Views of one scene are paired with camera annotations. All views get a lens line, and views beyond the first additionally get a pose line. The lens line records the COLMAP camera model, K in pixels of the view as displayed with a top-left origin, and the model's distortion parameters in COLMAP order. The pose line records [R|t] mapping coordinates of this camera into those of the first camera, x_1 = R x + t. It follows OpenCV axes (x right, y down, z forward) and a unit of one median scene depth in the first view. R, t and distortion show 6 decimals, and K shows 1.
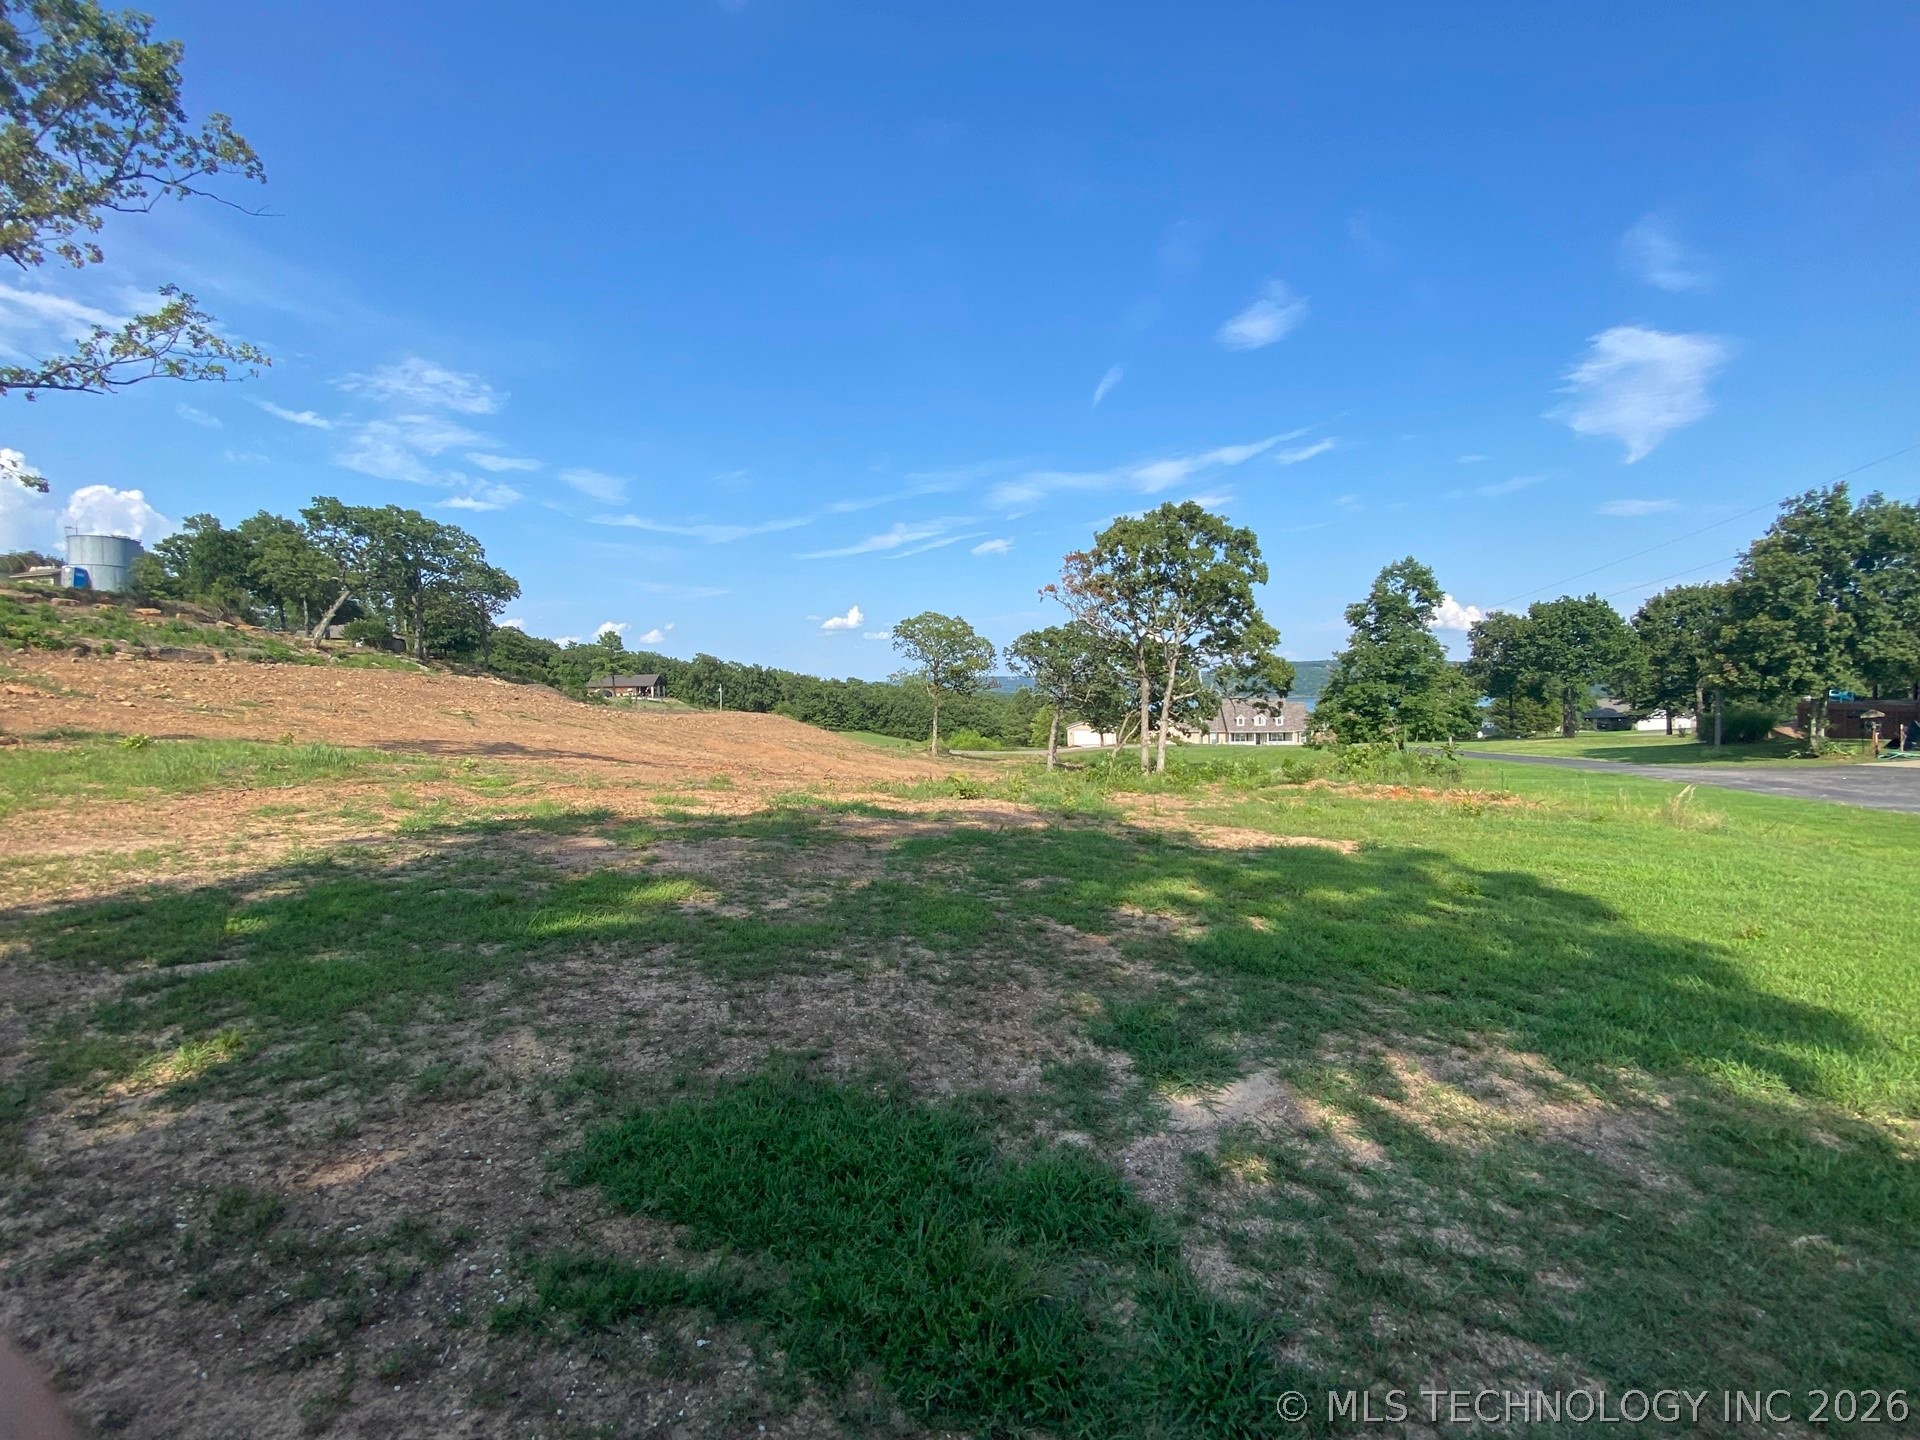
lens RADIAL K [[783.1, 0, 960.4], [0, 783.1, 722.0], [0, 0, 1]] dist [0.021322, -0.017593]
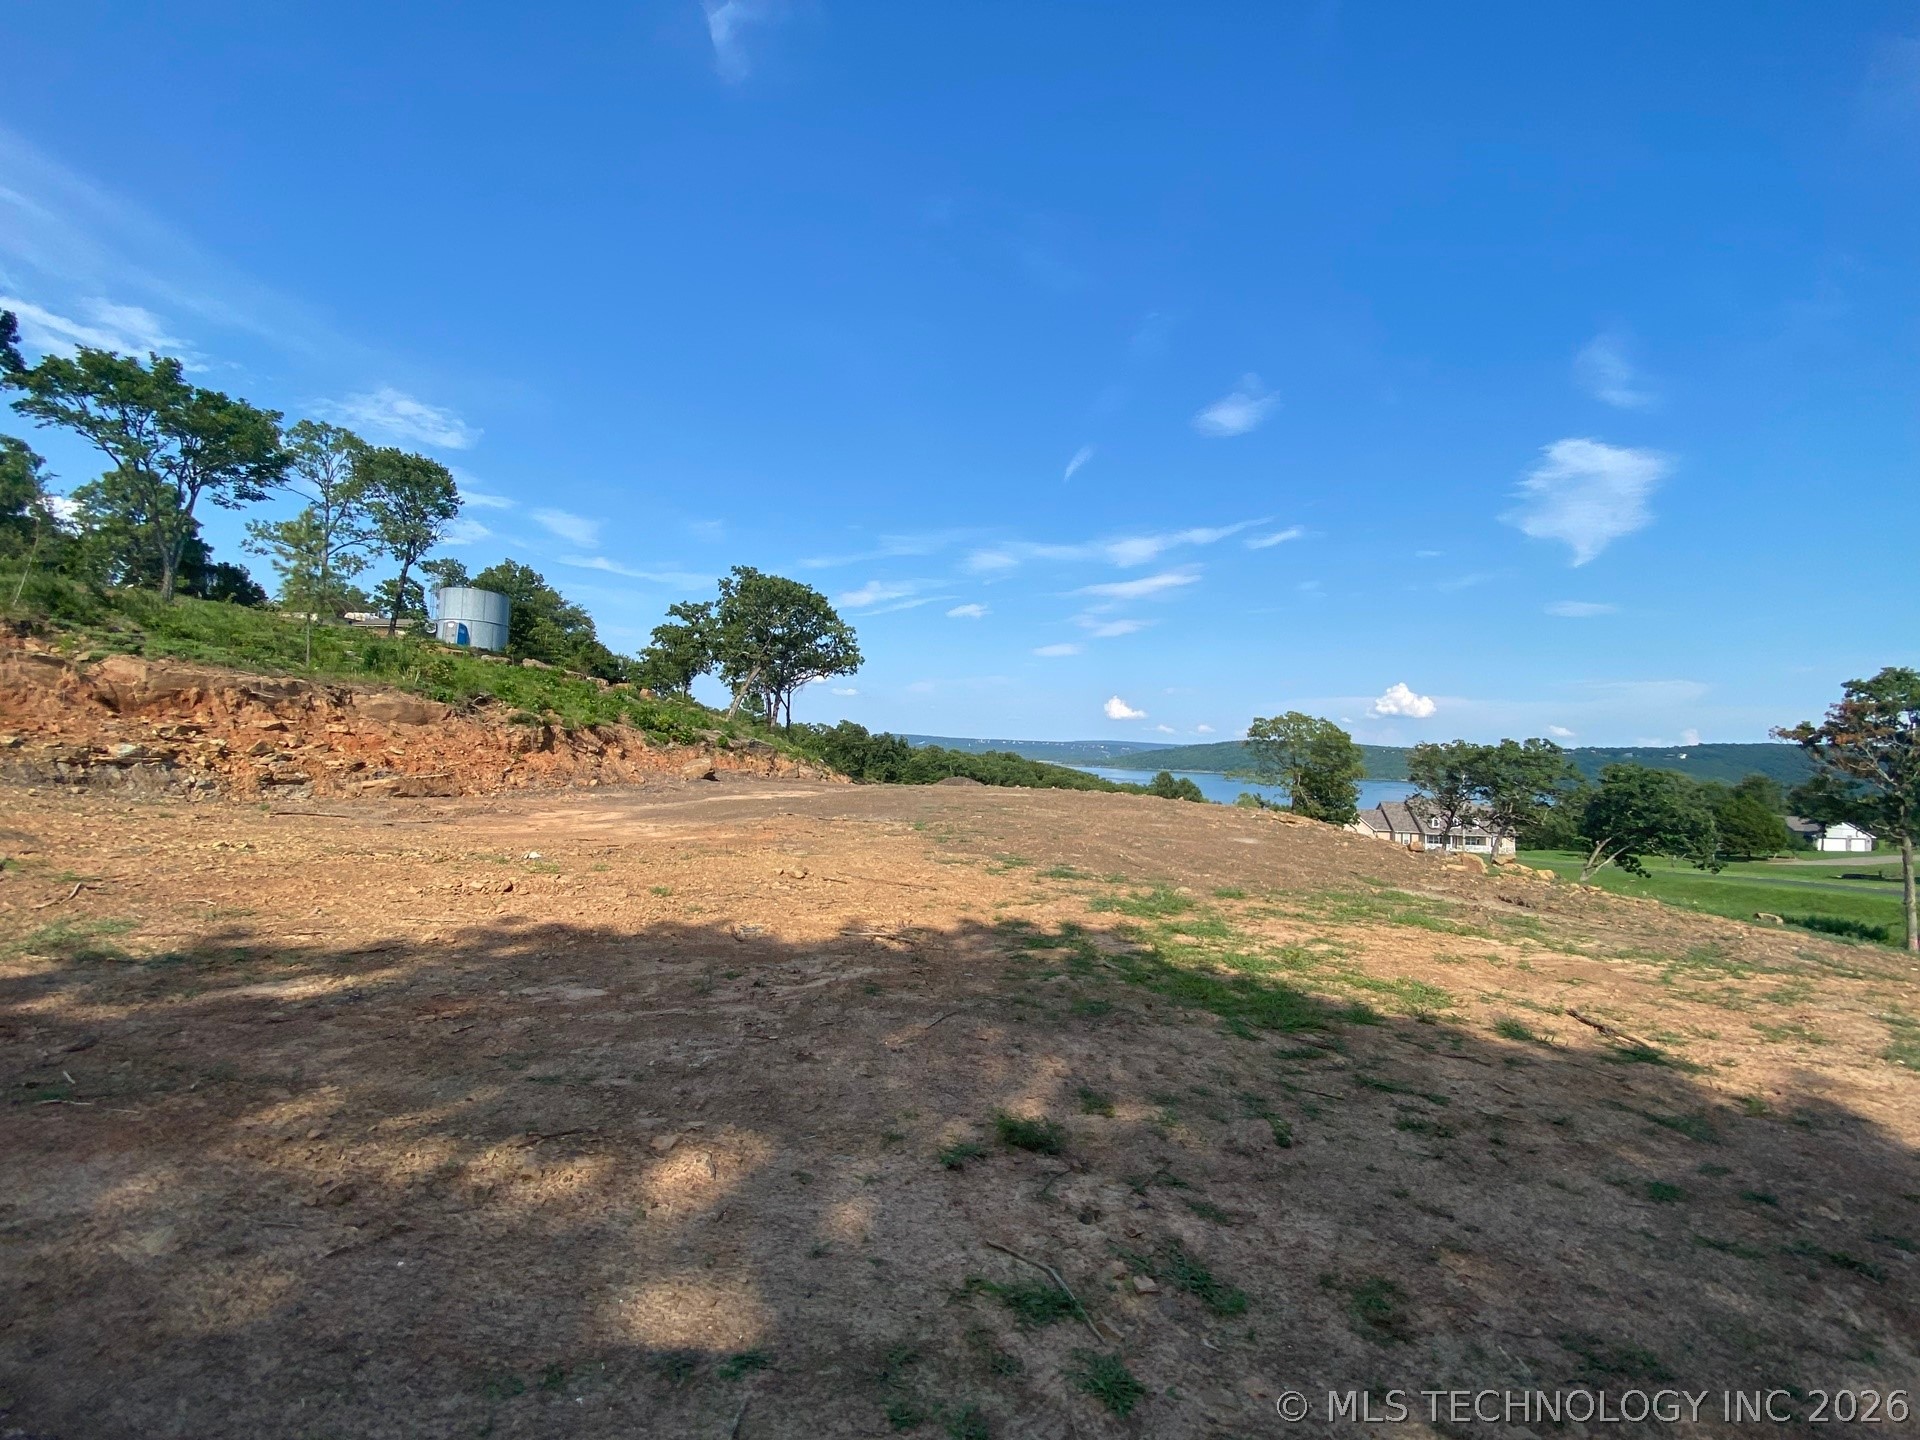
lens RADIAL K [[783.1, 0, 948.0], [0, 783.1, 733.8], [0, 0, 1]] dist [0.021322, -0.017593]
pose [[0.997821, 0.051019, 0.041846, -0.261626], [-0.048394, 0.996933, -0.061507, -0.018626], [-0.044856, 0.059348, 0.997229, 0.034264]]
